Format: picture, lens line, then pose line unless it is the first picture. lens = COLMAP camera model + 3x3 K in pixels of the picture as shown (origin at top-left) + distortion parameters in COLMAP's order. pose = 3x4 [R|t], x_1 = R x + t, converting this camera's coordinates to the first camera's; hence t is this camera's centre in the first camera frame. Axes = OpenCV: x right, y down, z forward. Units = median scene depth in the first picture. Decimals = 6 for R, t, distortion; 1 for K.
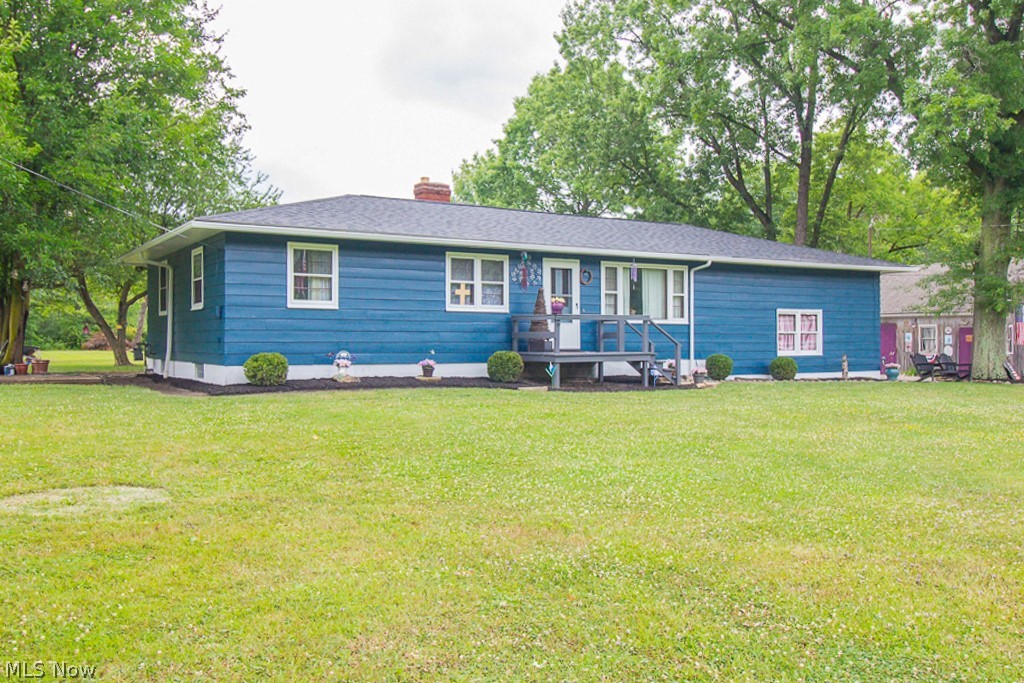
lens RADIAL K [[531.7, 0, 511.0], [0, 531.7, 348.8], [0, 0, 1]] dist [-0.019494, 0.000009]
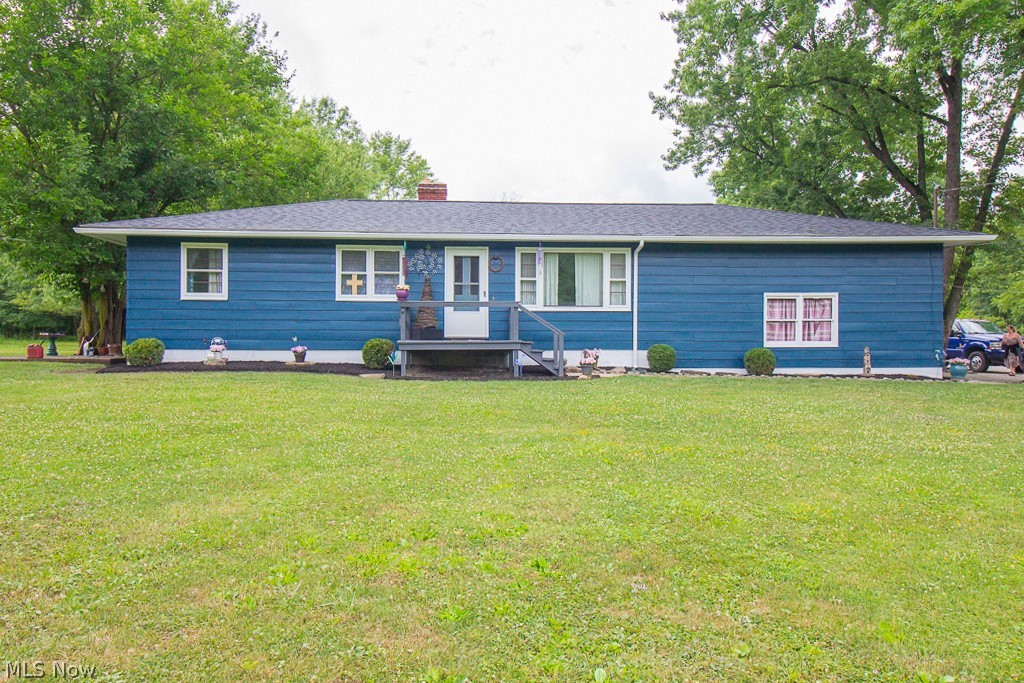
lens RADIAL K [[491.8, 0, 512.2], [0, 491.8, 335.1], [0, 0, 1]] dist [0.000786, -0.000013]
pose [[0.956715, 0.003347, -0.291007, 0.441951], [-0.005664, 0.999959, -0.007120, 0.002333], [0.290971, 0.008460, 0.956695, 0.142868]]
